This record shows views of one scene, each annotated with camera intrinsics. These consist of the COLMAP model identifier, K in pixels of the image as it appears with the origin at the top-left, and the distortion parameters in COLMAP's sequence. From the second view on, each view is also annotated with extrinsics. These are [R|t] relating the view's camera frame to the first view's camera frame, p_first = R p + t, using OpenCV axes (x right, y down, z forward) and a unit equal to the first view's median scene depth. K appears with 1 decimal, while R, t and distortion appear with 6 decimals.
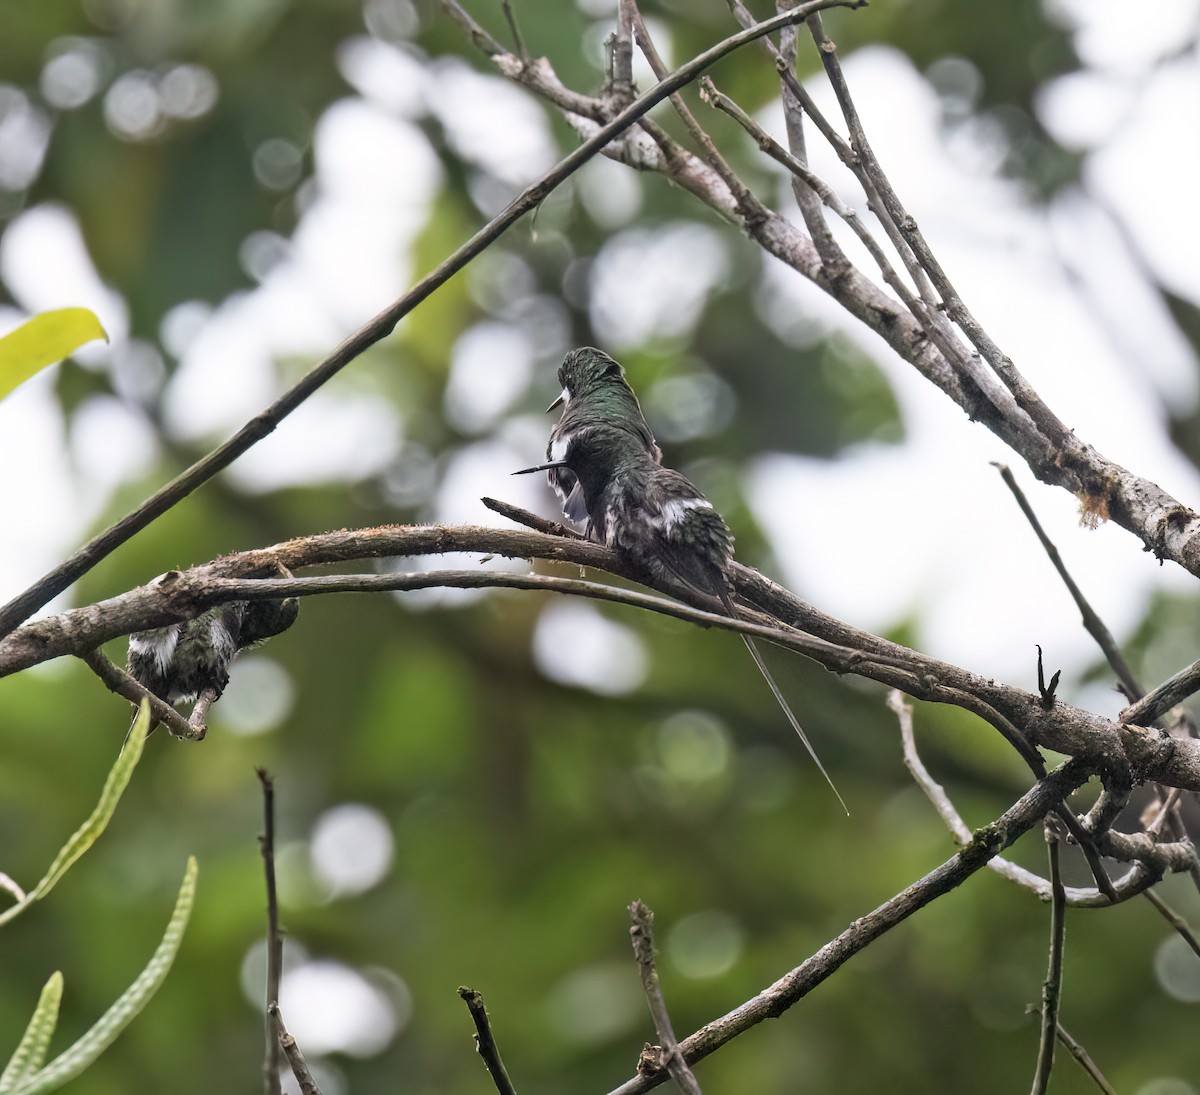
lens RADIAL K [[484.1, 0, 610.1], [0, 484.1, 542.6], [0, 0, 1]] dist [-0.012238, 0.000327]
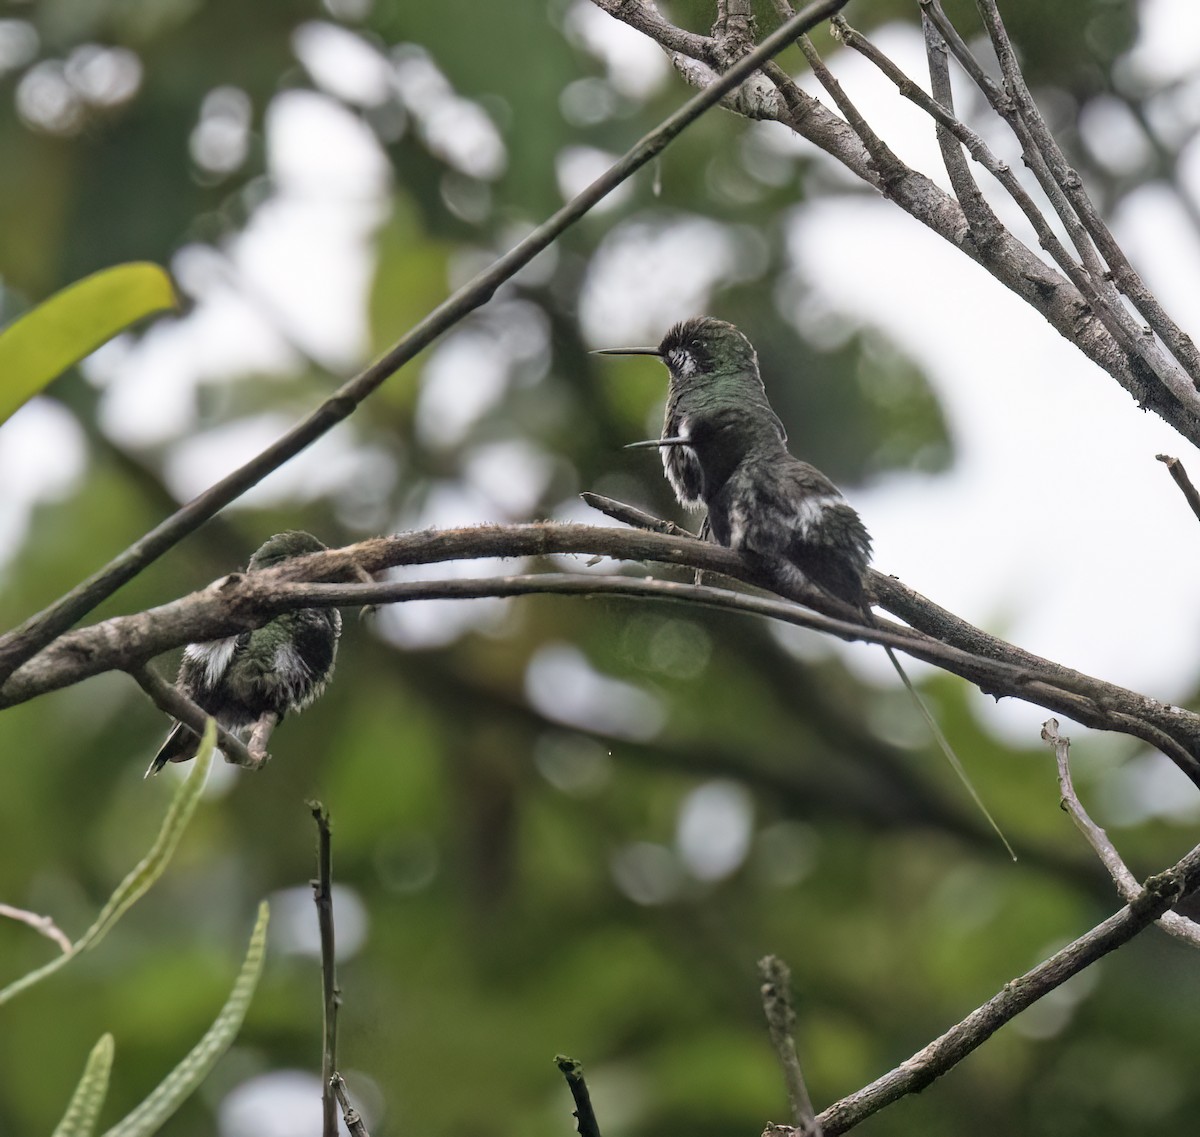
lens RADIAL K [[560.1, 0, 590.7], [0, 560.1, 576.1], [0, 0, 1]] dist [-0.017390, 0.002480]
pose [[0.999970, 0.004039, -0.006592, -0.245472], [-0.004033, 0.999991, 0.000964, 0.055682], [0.006596, -0.000937, 0.999978, -0.003339]]
